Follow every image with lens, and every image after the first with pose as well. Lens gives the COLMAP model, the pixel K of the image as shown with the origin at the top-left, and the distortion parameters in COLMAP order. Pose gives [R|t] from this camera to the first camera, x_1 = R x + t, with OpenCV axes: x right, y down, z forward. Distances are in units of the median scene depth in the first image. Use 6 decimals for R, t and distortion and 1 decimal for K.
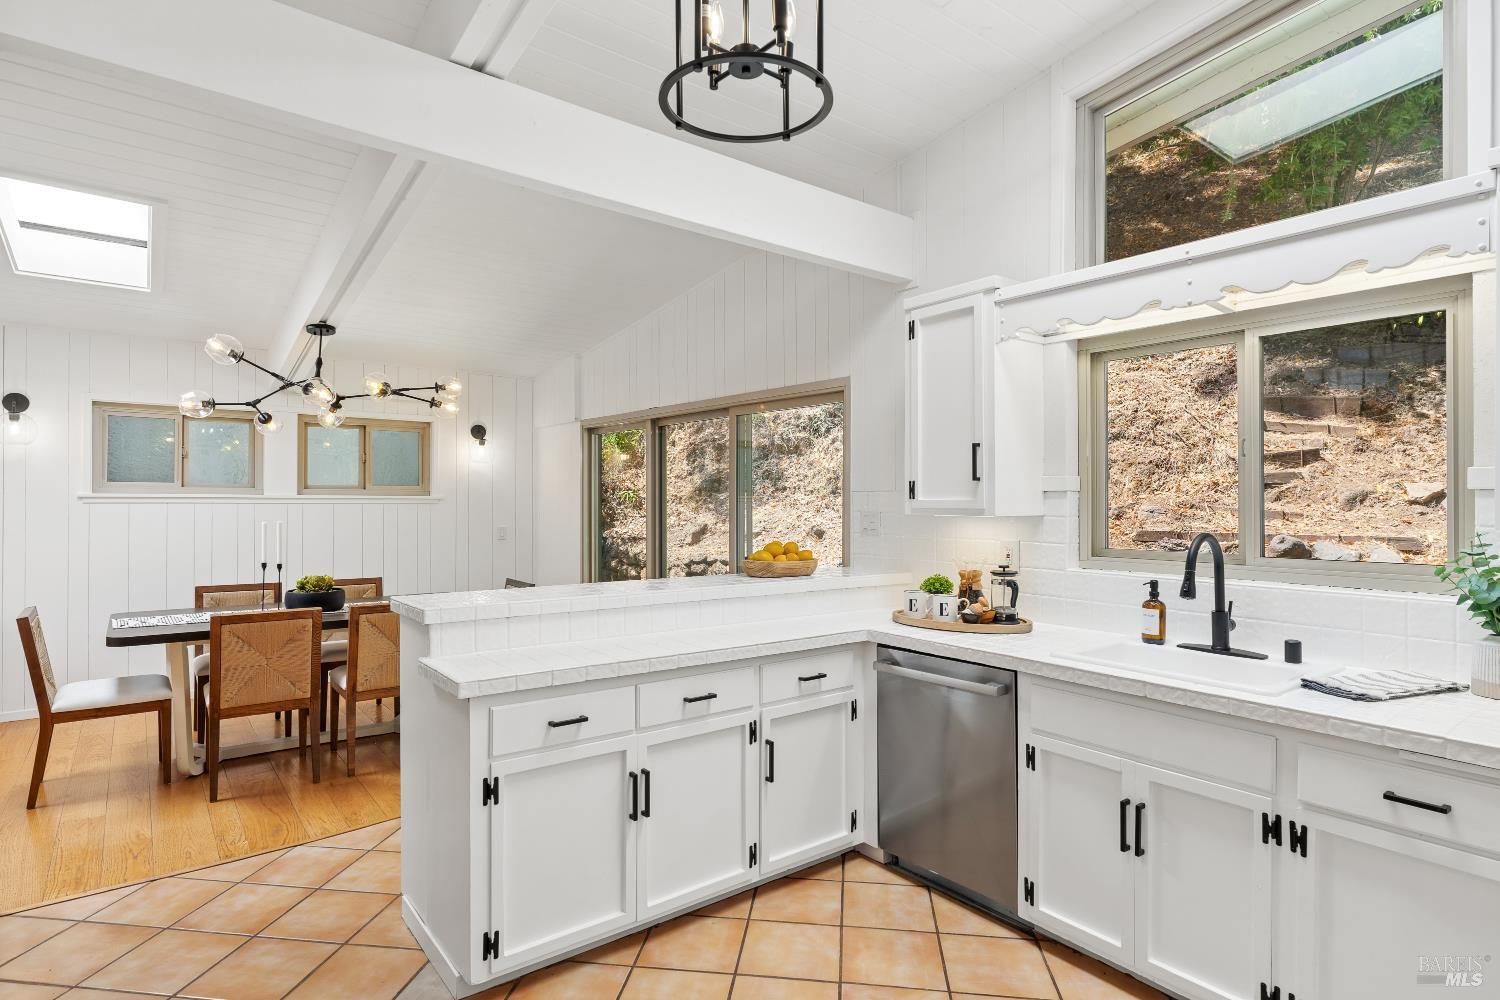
lens RADIAL K [[799.2, 0, 754.2], [0, 799.2, 499.9], [0, 0, 1]] dist [0.017763, 0.003864]
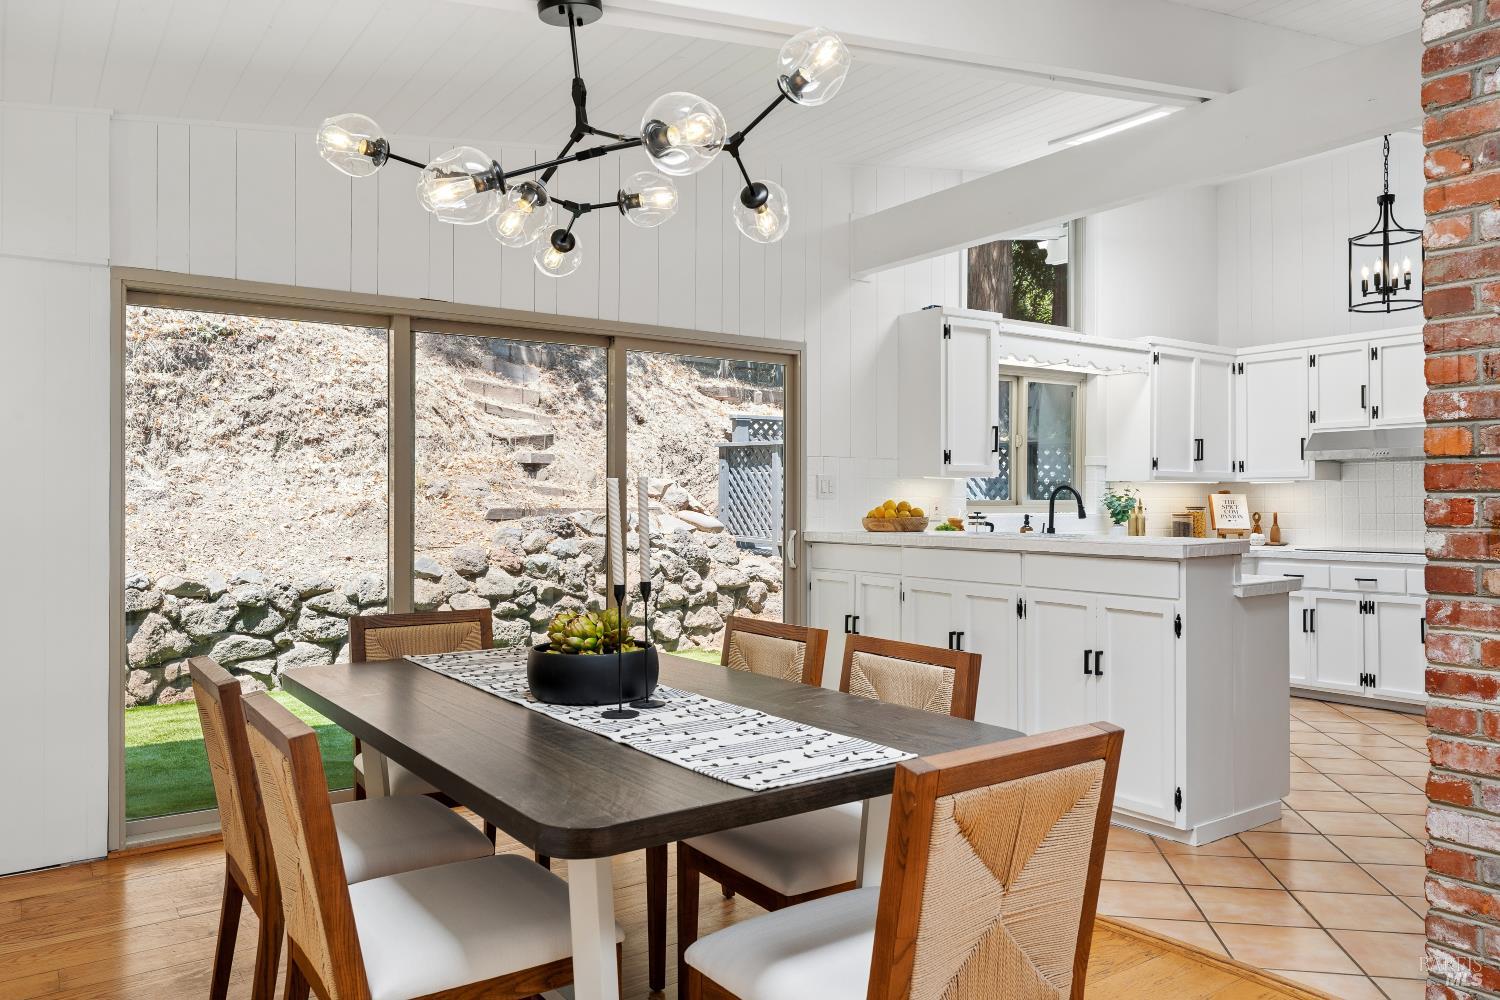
lens RADIAL K [[1062.8, 0, 756.3], [0, 1062.8, 492.9], [0, 0, 1]] dist [0.002378, -0.004736]
pose [[0.045186, 0.004256, 0.998970, -1.621768], [0.003599, 0.999984, -0.004423, 0.054893], [-0.998972, 0.003795, 0.045170, 1.325642]]
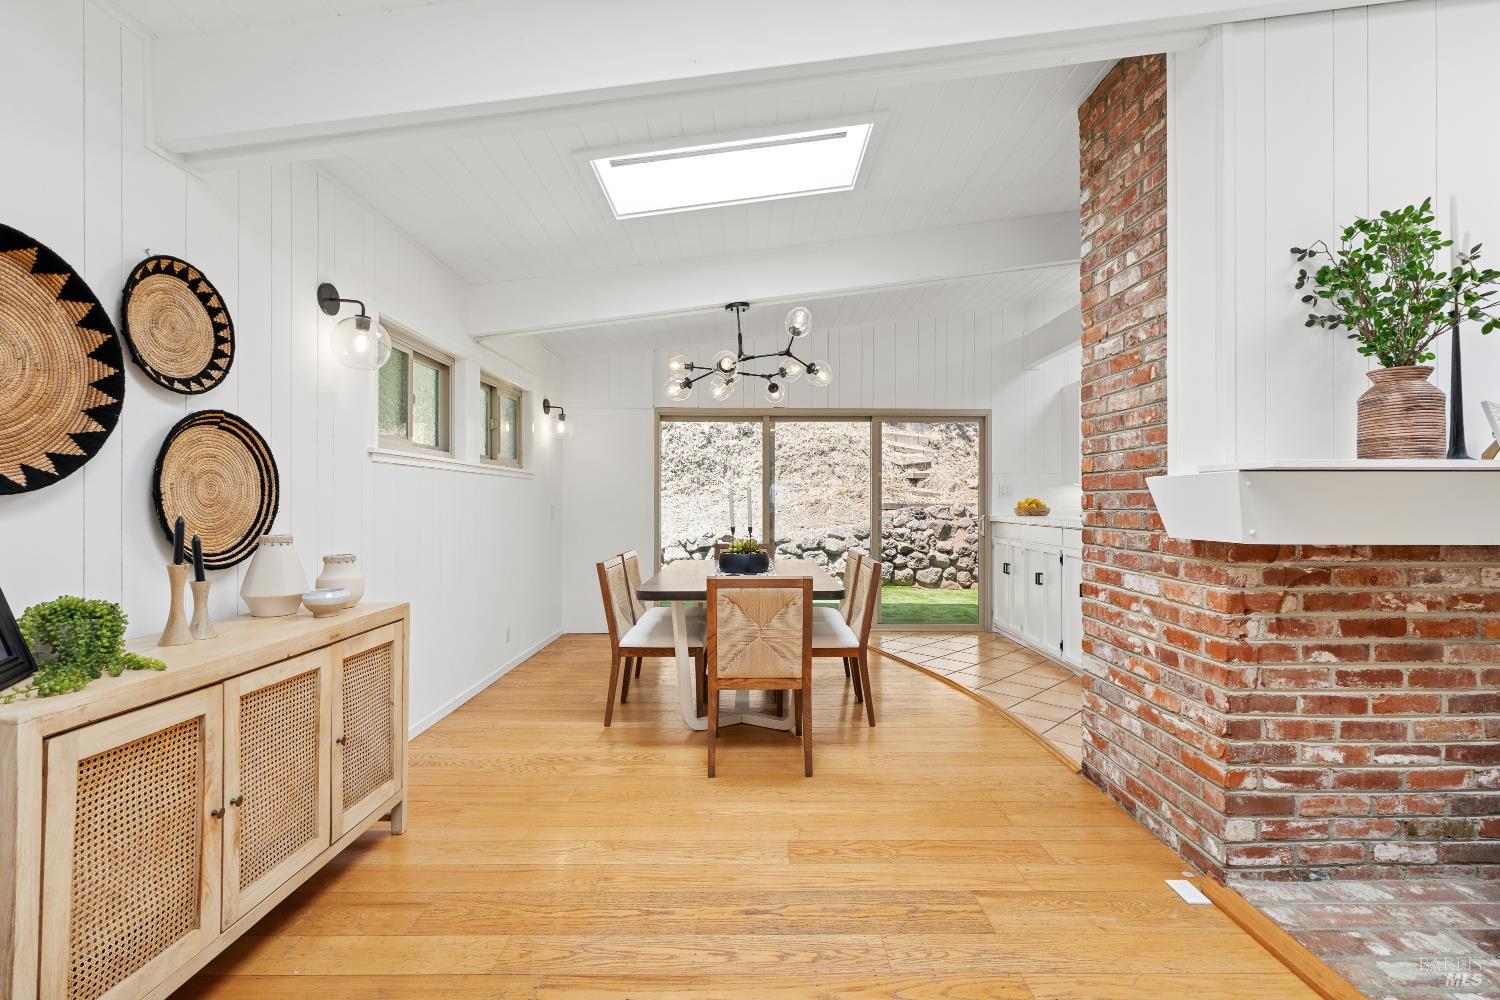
lens RADIAL K [[678.8, 0, 749.5], [0, 678.8, 499.5], [0, 0, 1]] dist [-0.004151, 0.002045]
pose [[0.613626, -0.000507, 0.789597, -1.864095], [0.001905, 0.999998, -0.000838, 0.064129], [-0.789594, 0.002018, 0.613626, 0.661445]]
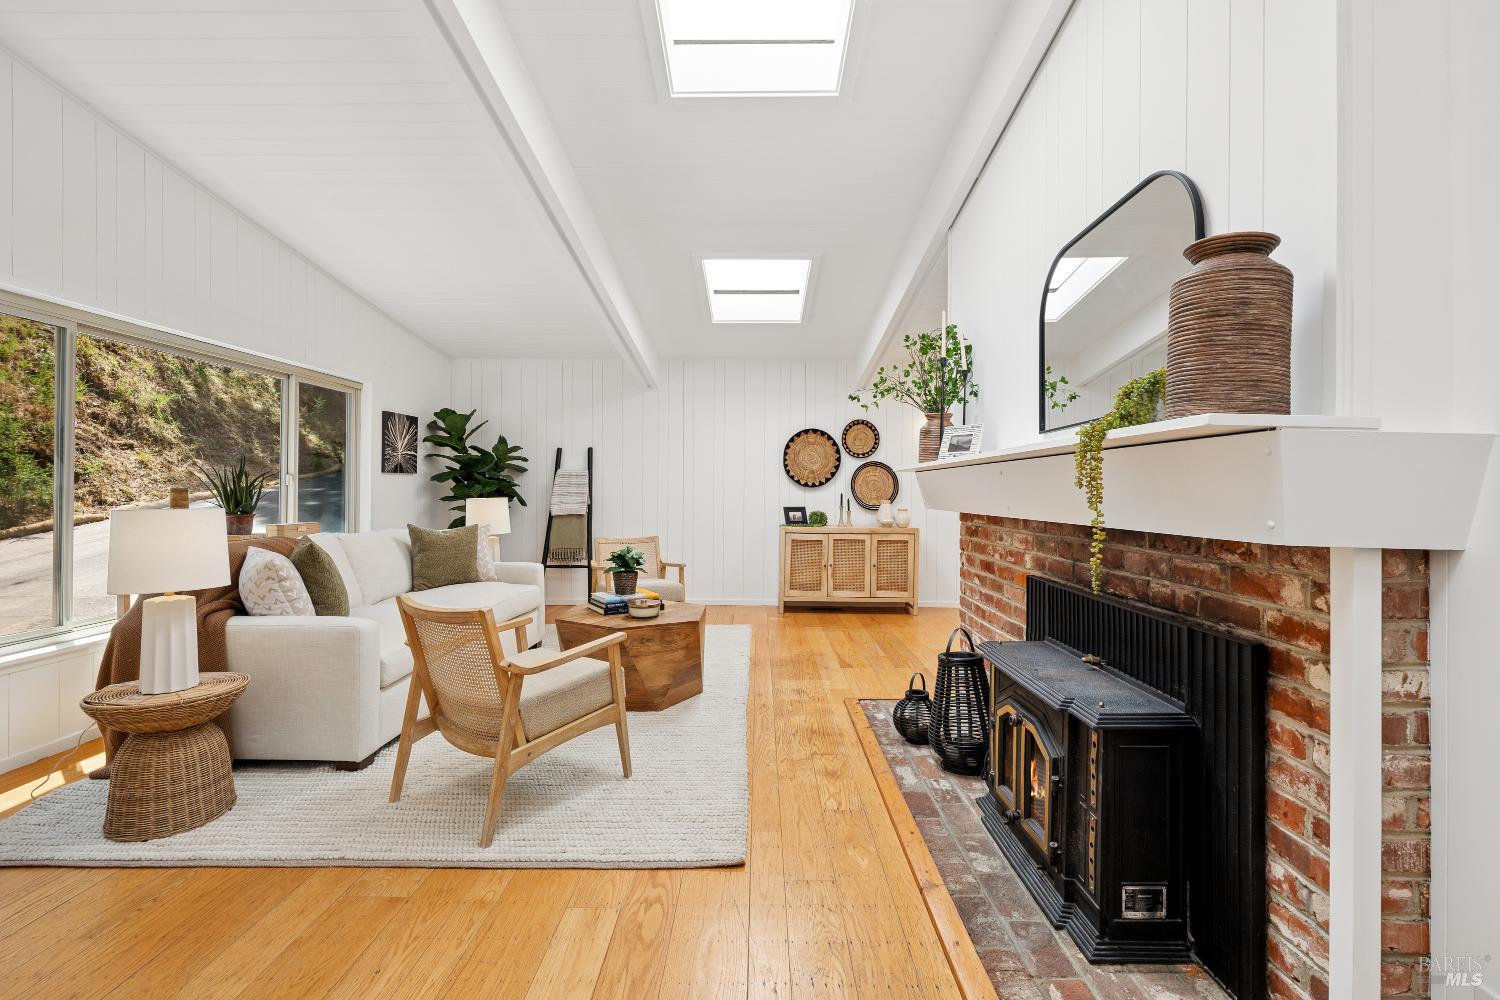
lens RADIAL K [[678.8, 0, 765.8], [0, 678.8, 489.1], [0, 0, 1]] dist [-0.004151, 0.002045]
pose [[0.792000, 0.001166, -0.610520, -0.584523], [-0.006567, 0.999957, -0.006609, 0.080087], [0.610485, 0.009243, 0.791974, -0.463430]]
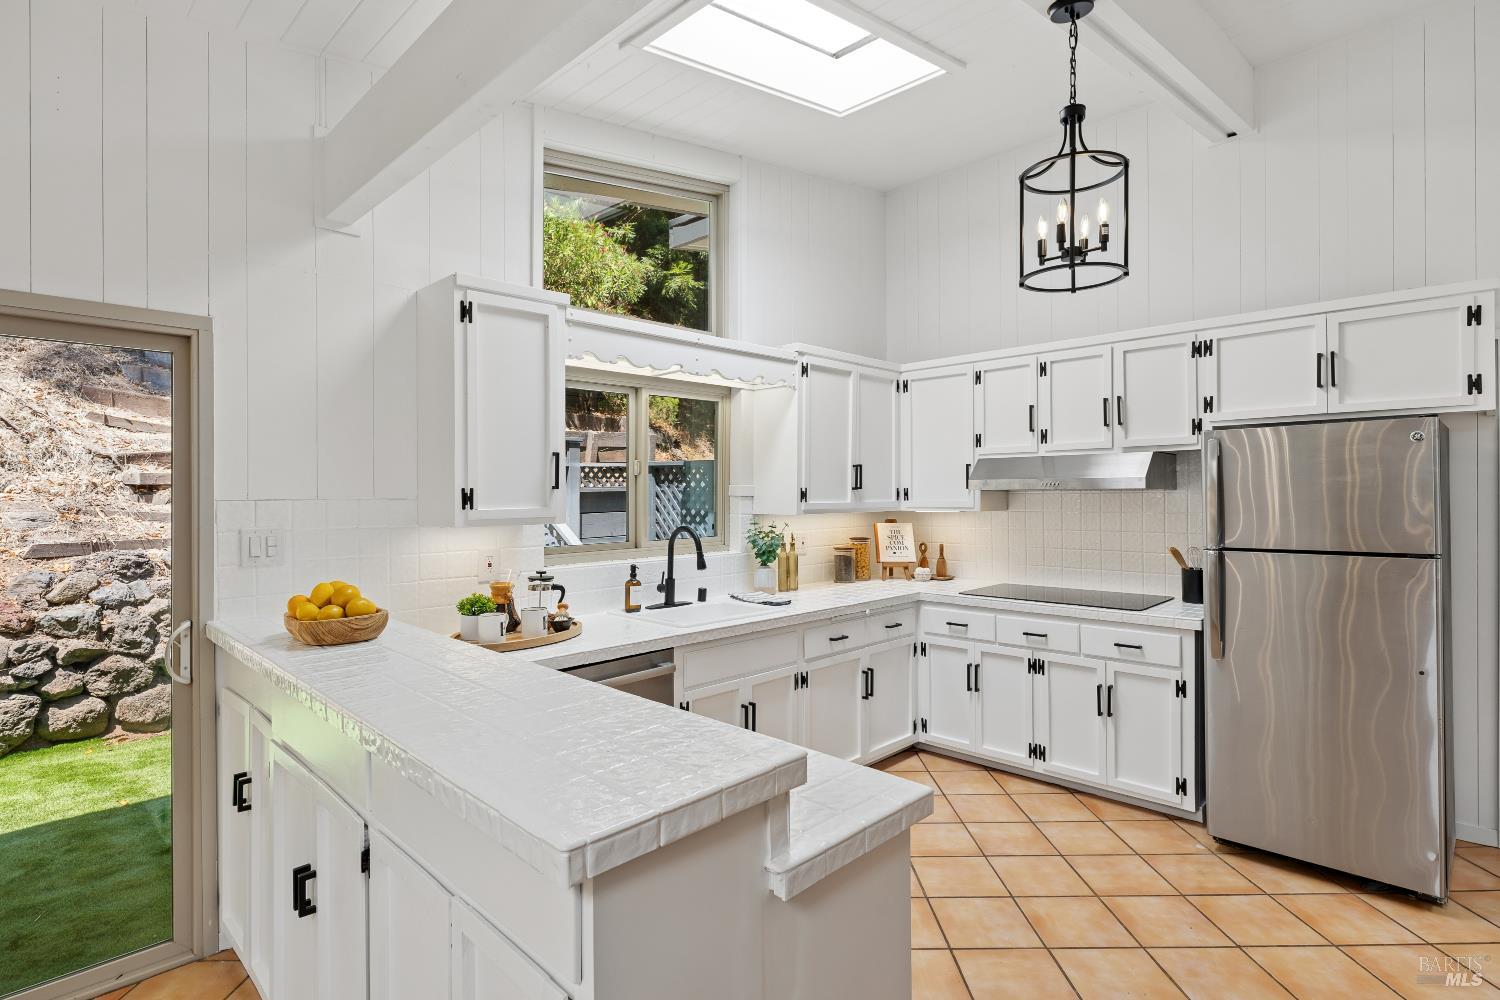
lens RADIAL K [[750.4, 0, 750.7], [0, 750.4, 493.6], [0, 0, 1]] dist [-0.001172, 0.001305]
pose [[-0.129150, -0.005759, 0.991608, -0.687671], [0.007250, 0.999951, 0.006752, -0.022879], [-0.991599, 0.008061, -0.129102, 0.868209]]
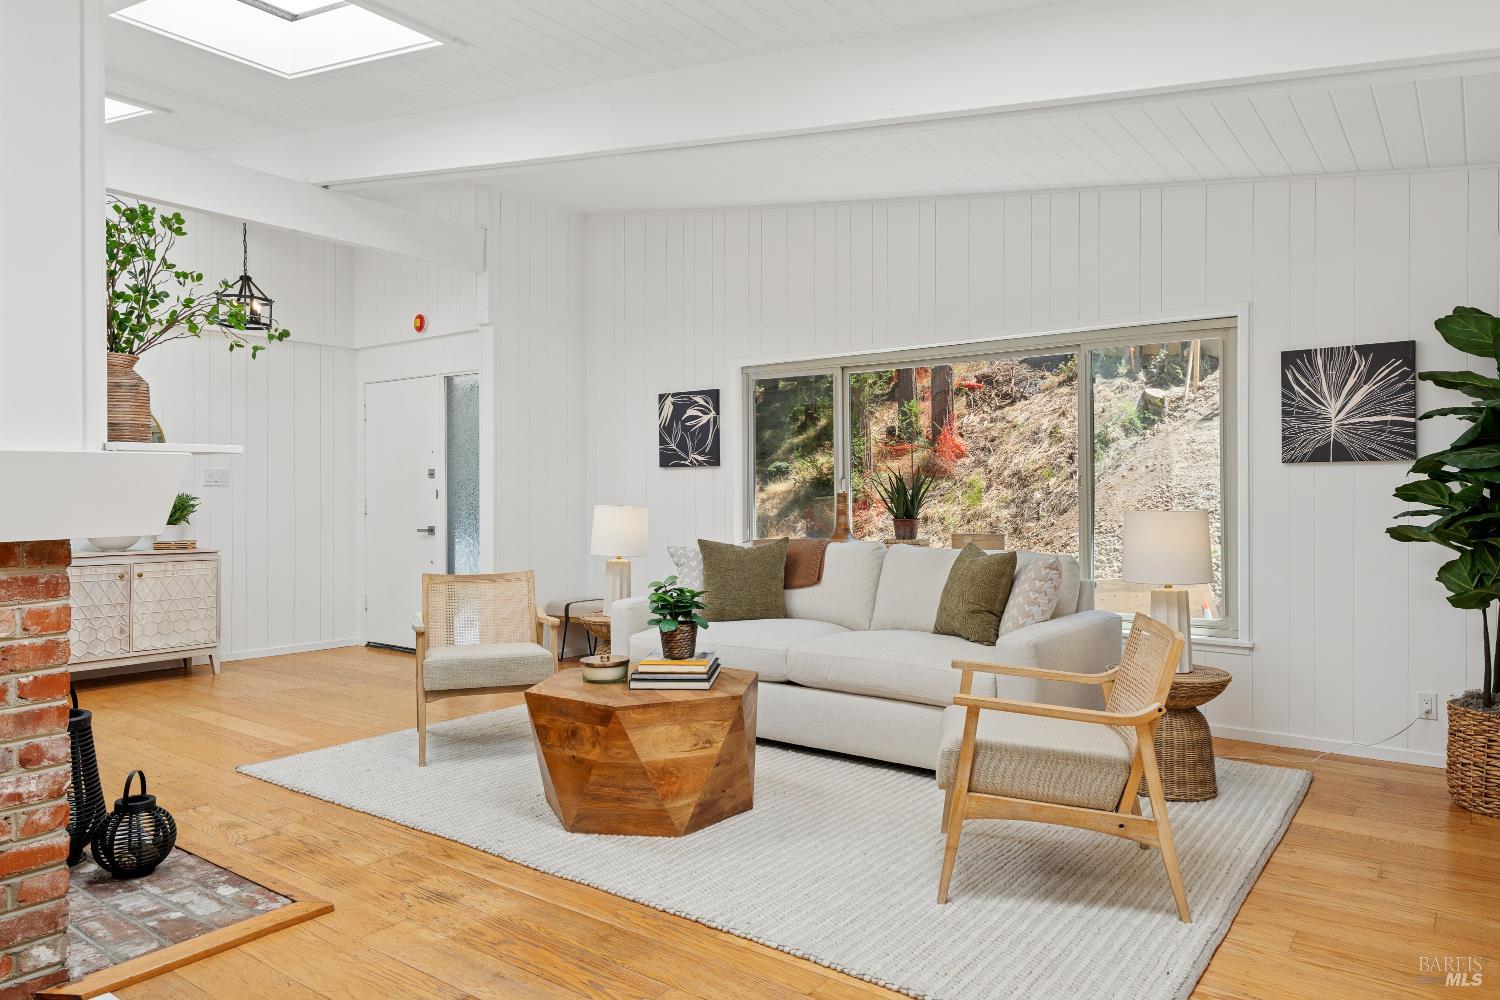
lens RADIAL K [[969.2, 0, 762.2], [0, 969.2, 502.5], [0, 0, 1]] dist [0.009529, -0.006249]
pose [[-0.965449, 0.004657, -0.260550, -1.369749], [0.000319, 0.999861, 0.016690, 0.065184], [0.260592, 0.016030, -0.965316, 1.548775]]
